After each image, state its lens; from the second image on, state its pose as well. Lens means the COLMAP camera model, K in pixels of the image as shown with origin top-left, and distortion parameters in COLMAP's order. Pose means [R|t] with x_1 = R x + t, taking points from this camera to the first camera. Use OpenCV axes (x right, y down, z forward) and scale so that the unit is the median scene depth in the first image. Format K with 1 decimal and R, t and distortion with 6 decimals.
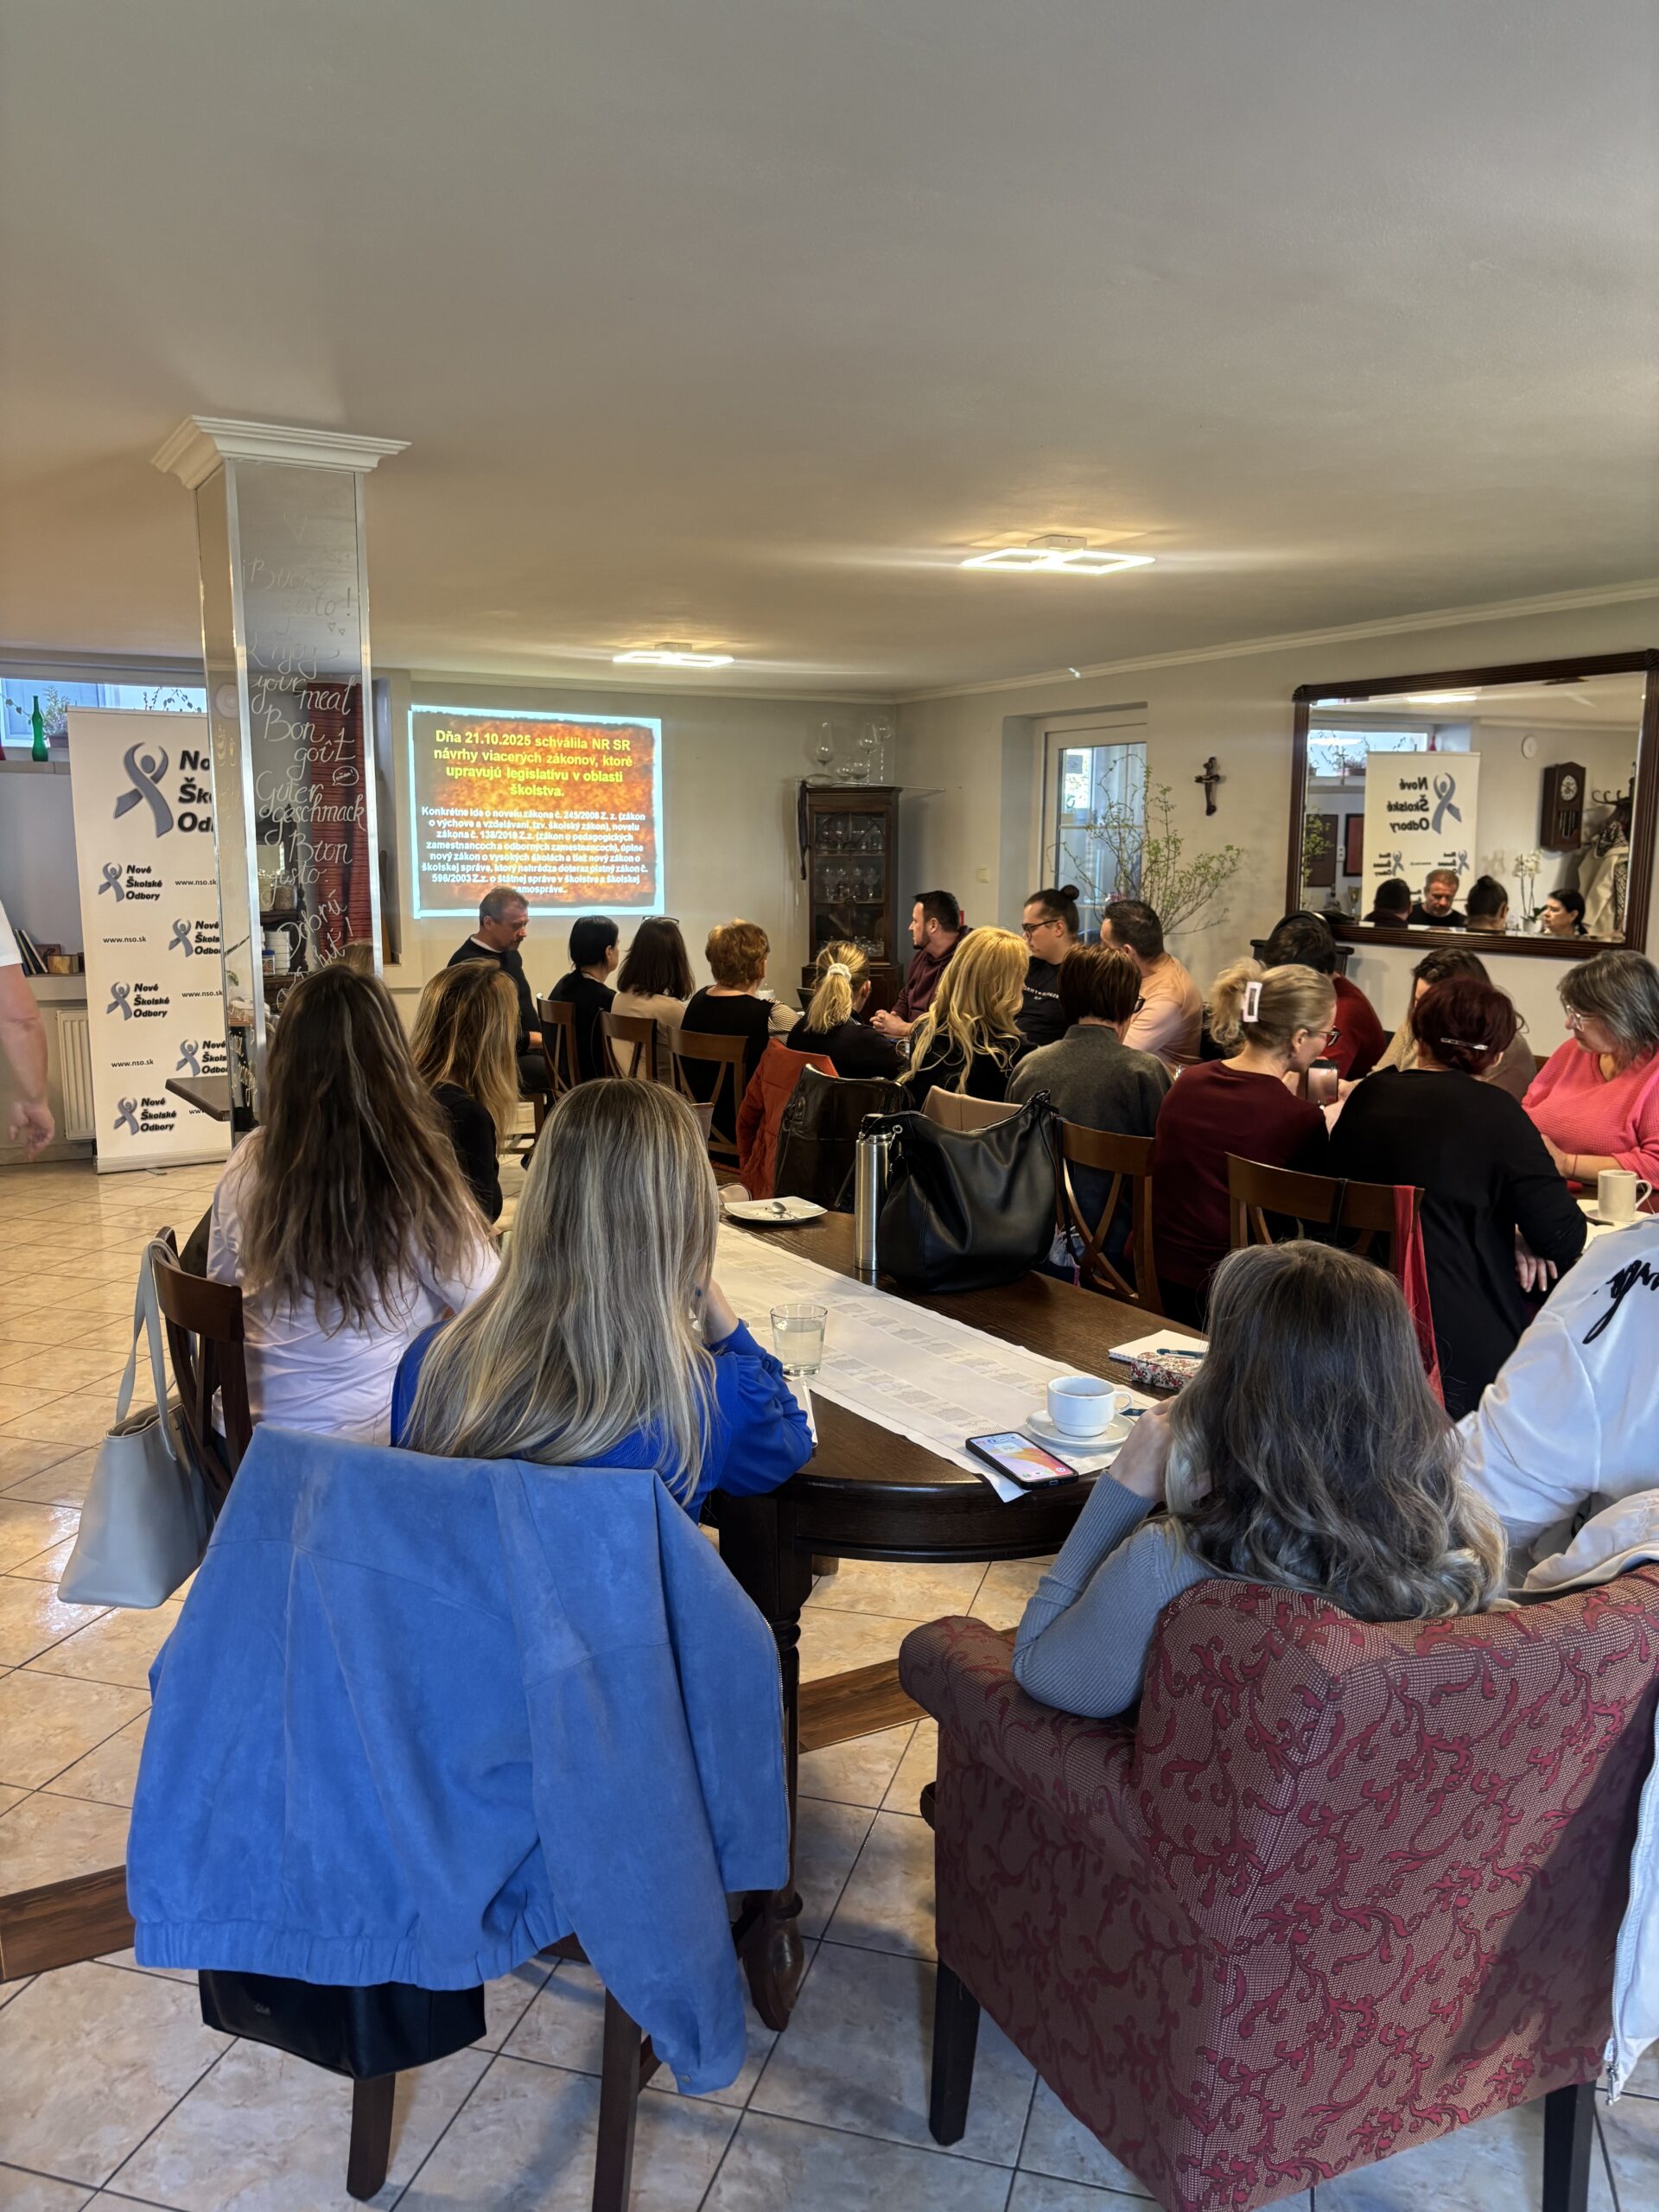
lens RADIAL K [[1668.1, 0, 827.2], [0, 1668.1, 1098.1], [0, 0, 1]] dist [-0.001342, 0.020692]
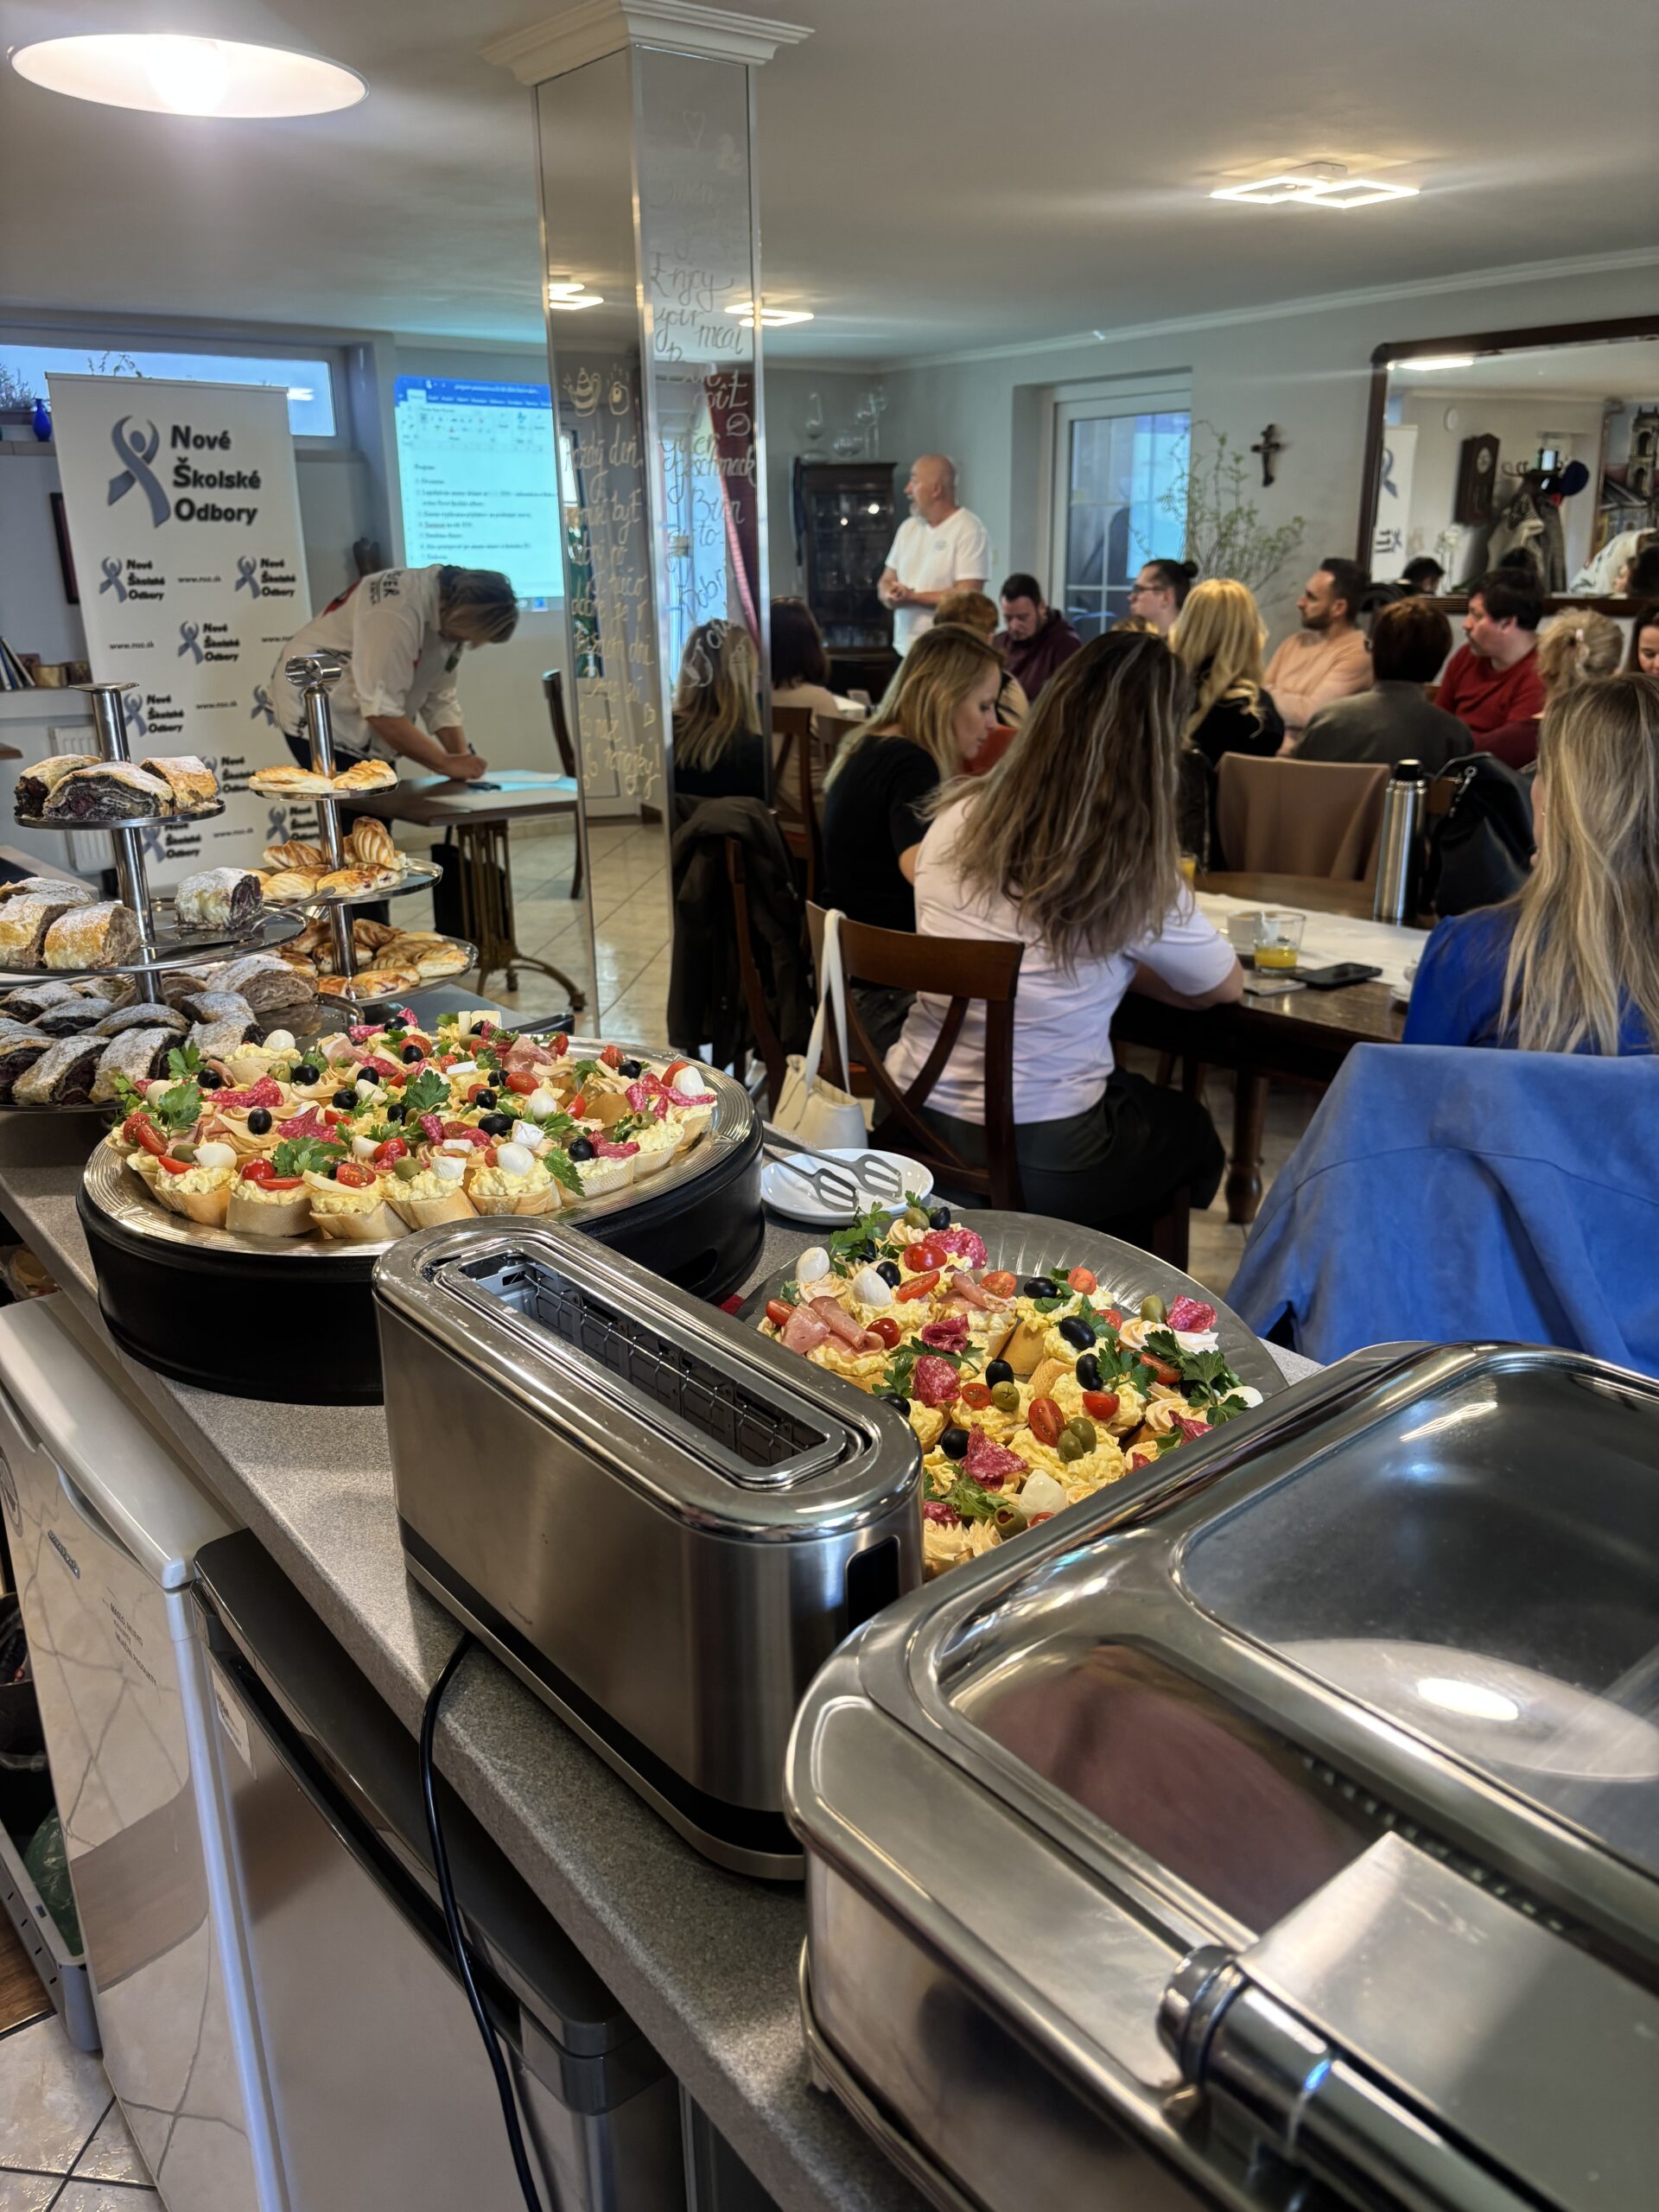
lens RADIAL K [[1668.1, 0, 825.9], [0, 1668.1, 1106.5], [0, 0, 1]] dist [-0.001342, 0.020692]
pose [[0.986737, -0.068640, 0.147100, -0.197123], [0.042513, 0.983844, 0.173906, 0.009986], [-0.156660, -0.165346, 0.973714, 0.012881]]
